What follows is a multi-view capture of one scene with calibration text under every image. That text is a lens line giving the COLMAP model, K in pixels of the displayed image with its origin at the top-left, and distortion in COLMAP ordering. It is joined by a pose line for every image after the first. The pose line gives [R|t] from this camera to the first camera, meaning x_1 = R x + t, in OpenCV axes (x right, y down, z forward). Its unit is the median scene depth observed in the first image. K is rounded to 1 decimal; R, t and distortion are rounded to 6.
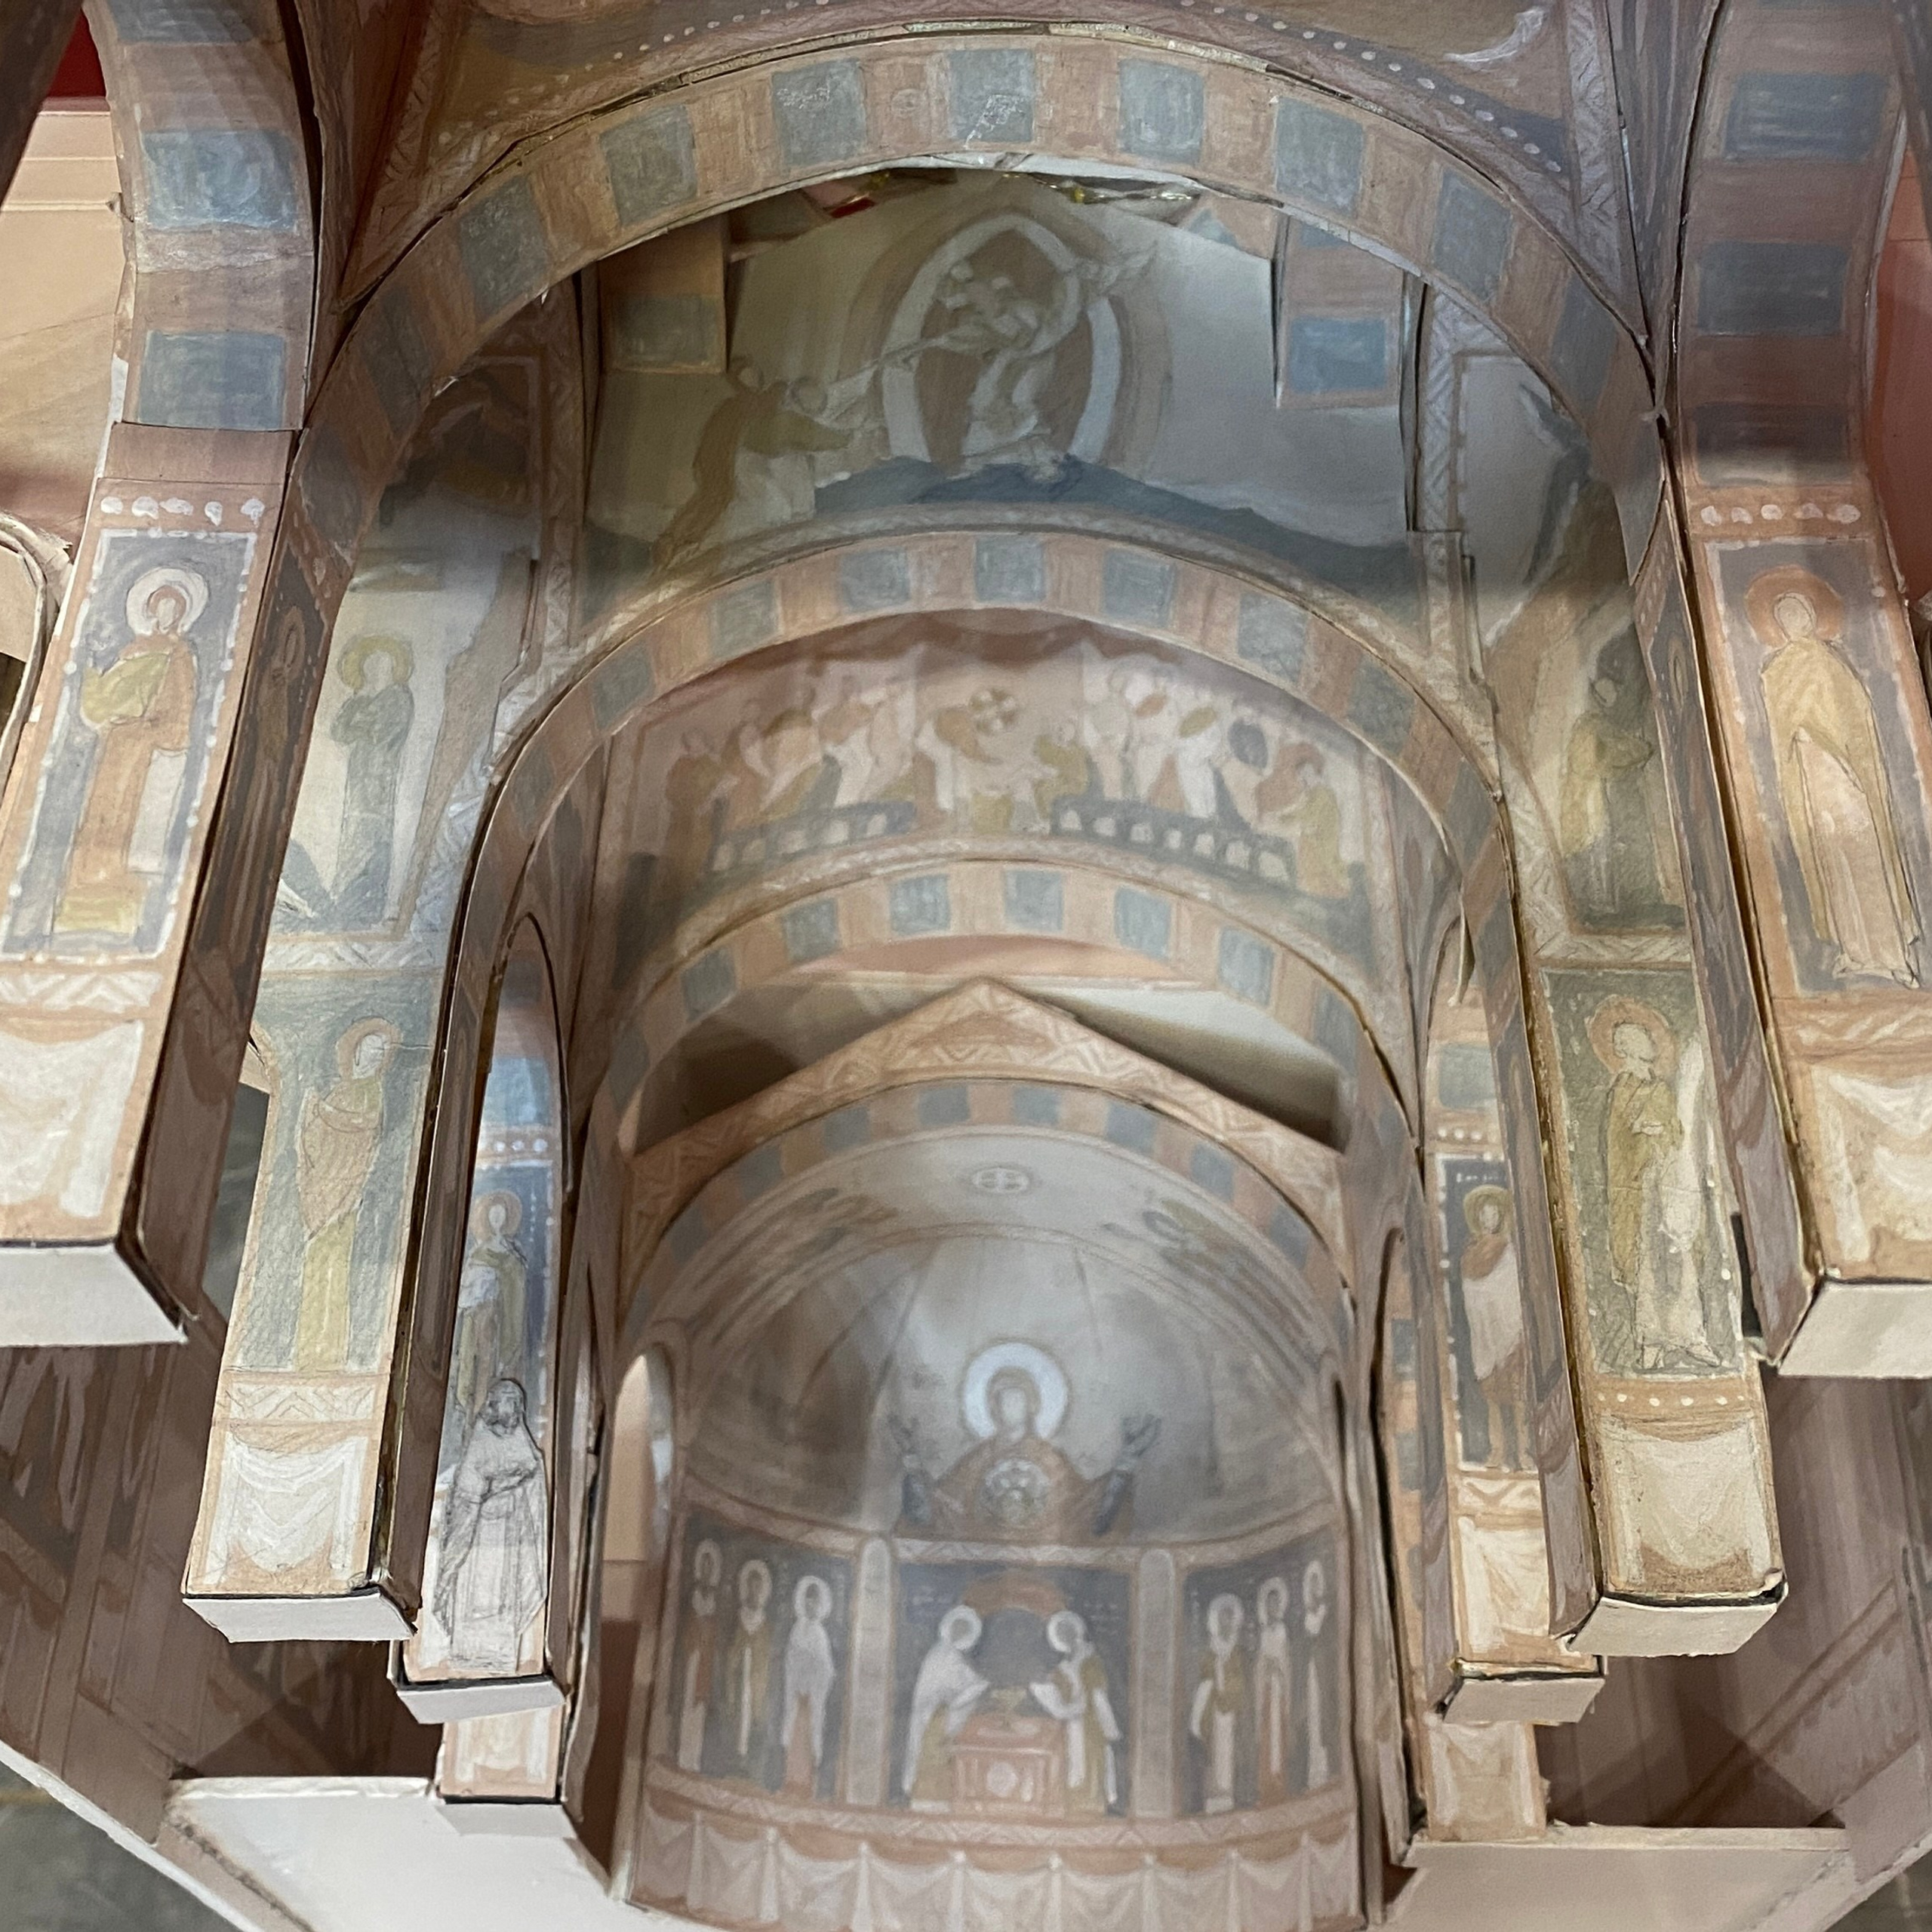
lens RADIAL K [[3764.3, 0, 970.3], [0, 3764.3, 868.6], [0, 0, 1]] dist [0.027202, -0.792478]
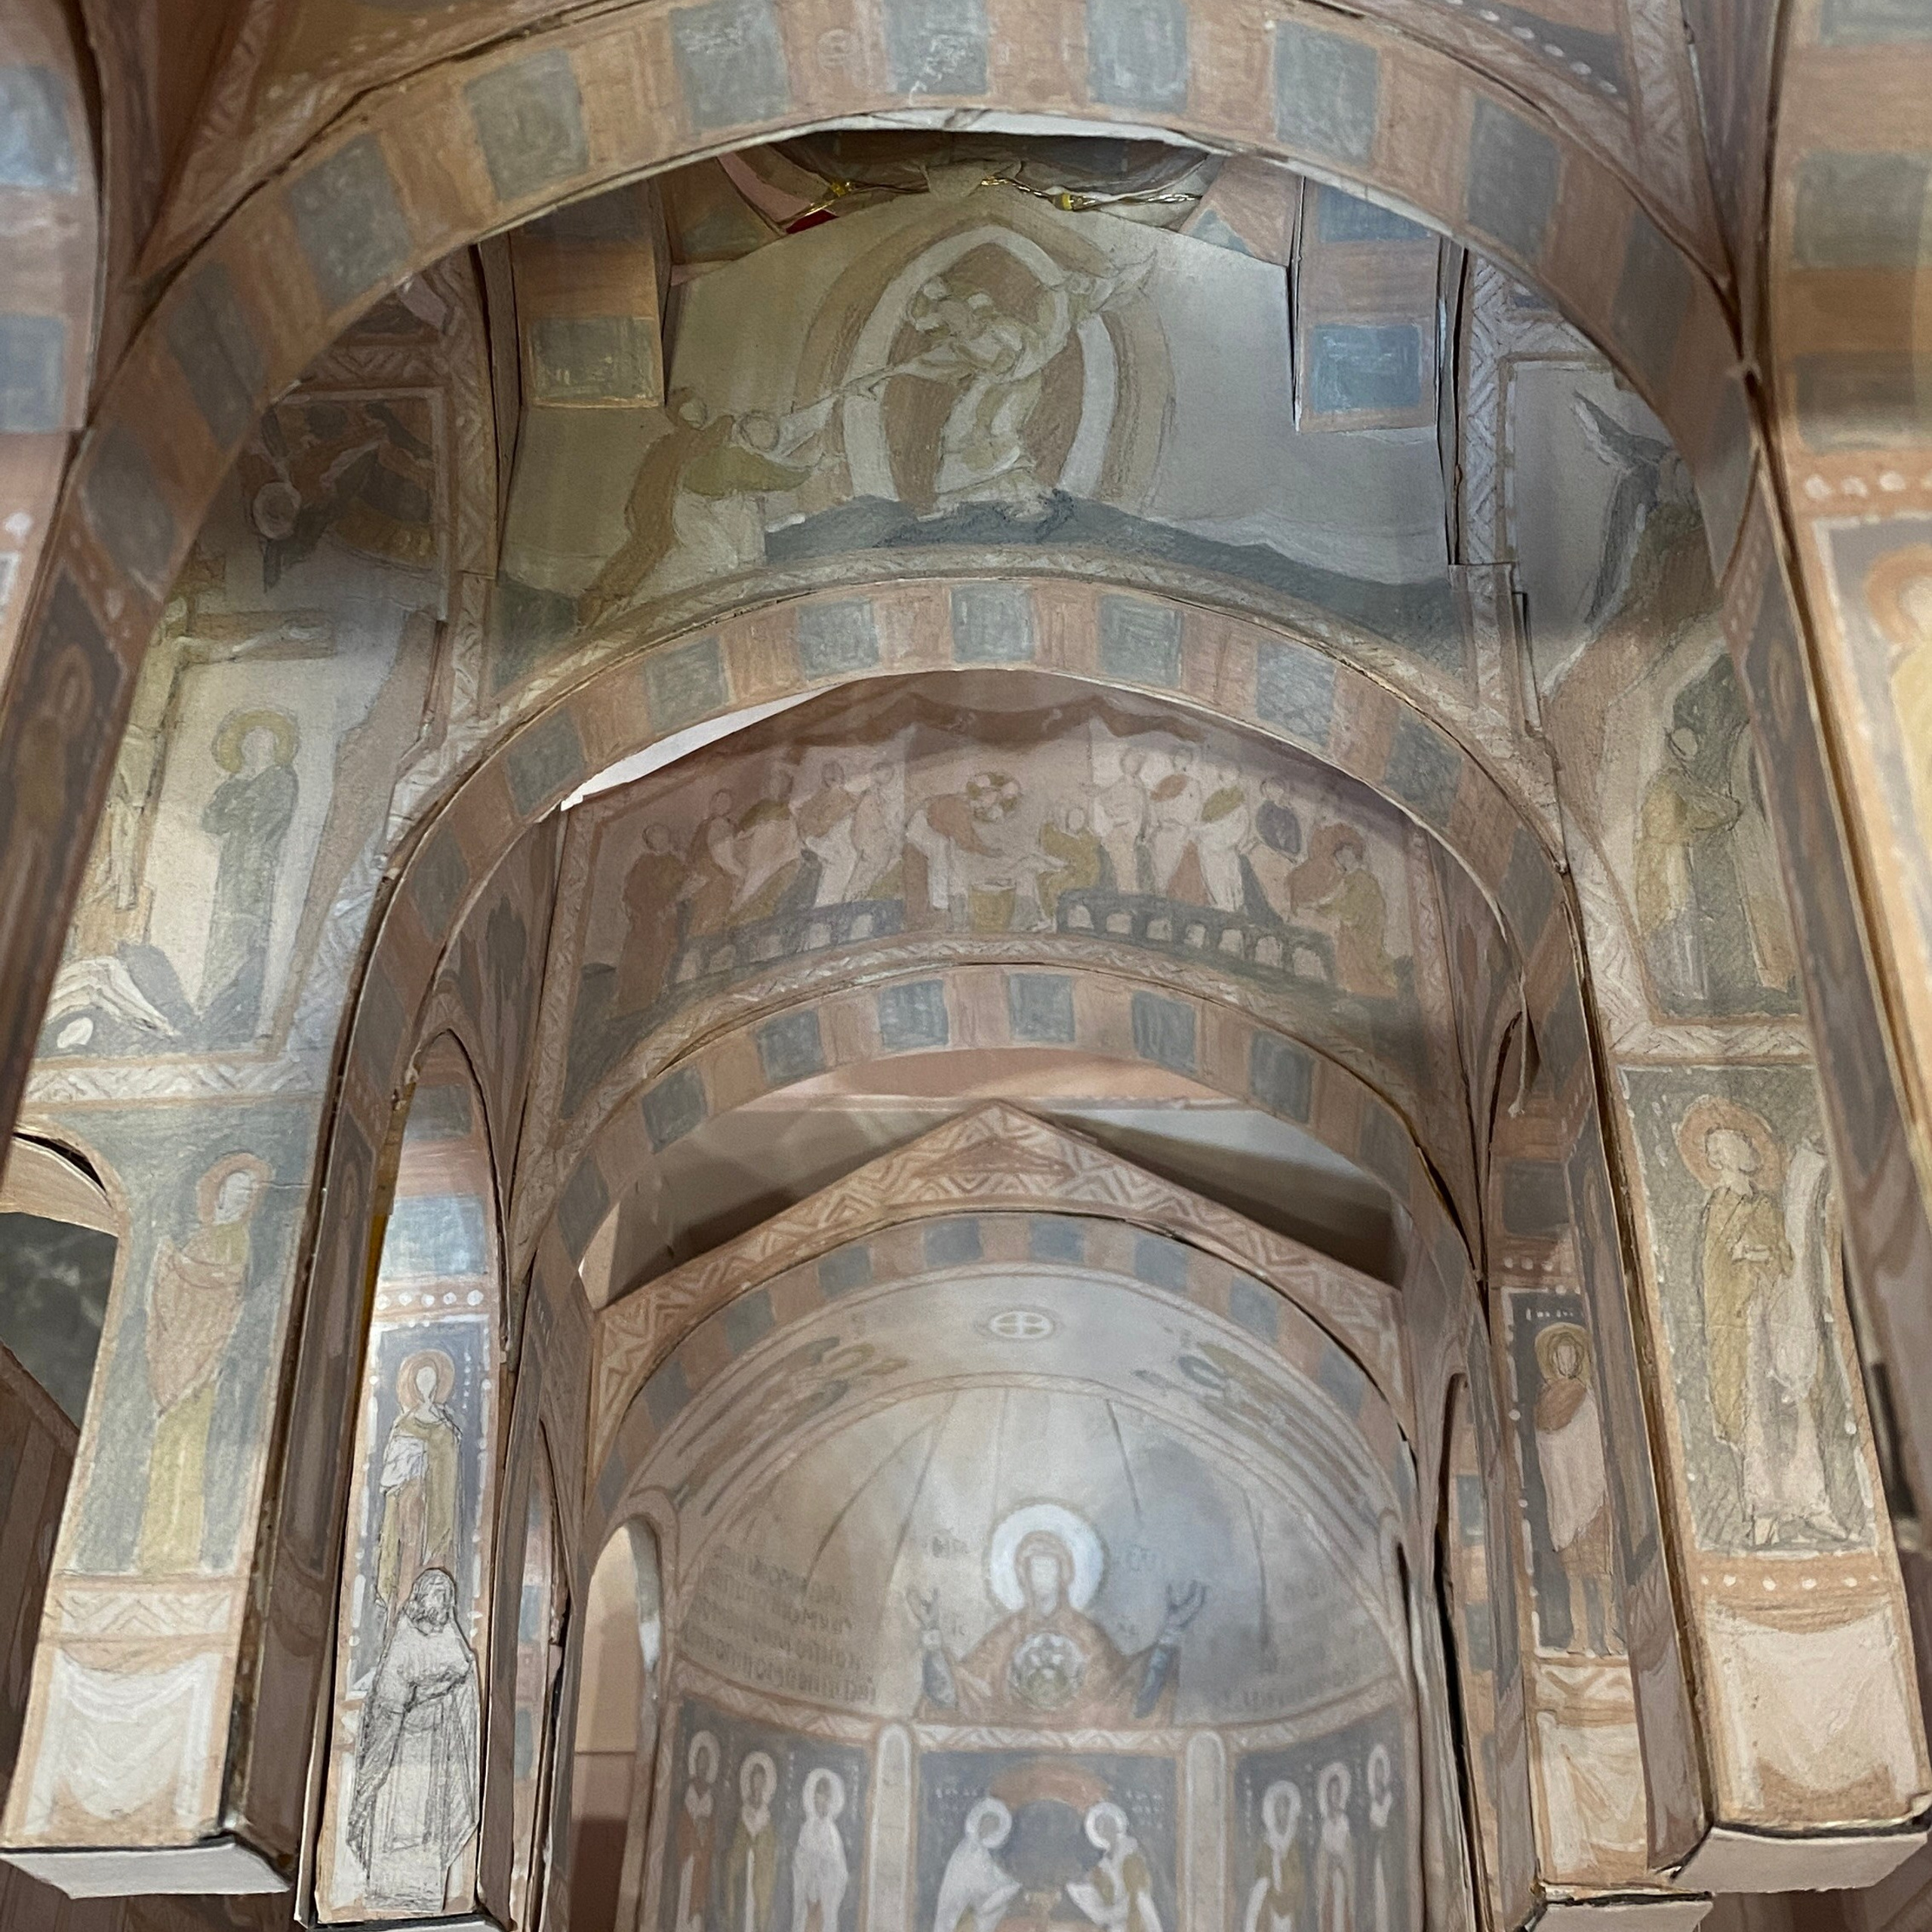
lens RADIAL K [[3764.3, 0, 970.3], [0, 3764.3, 868.6], [0, 0, 1]] dist [0.027202, -0.792478]
pose [[0.999630, -0.021220, -0.017042, 0.019374], [0.020592, 0.999132, -0.036213, 0.008734], [0.017796, 0.035848, 0.999199, 0.135977]]
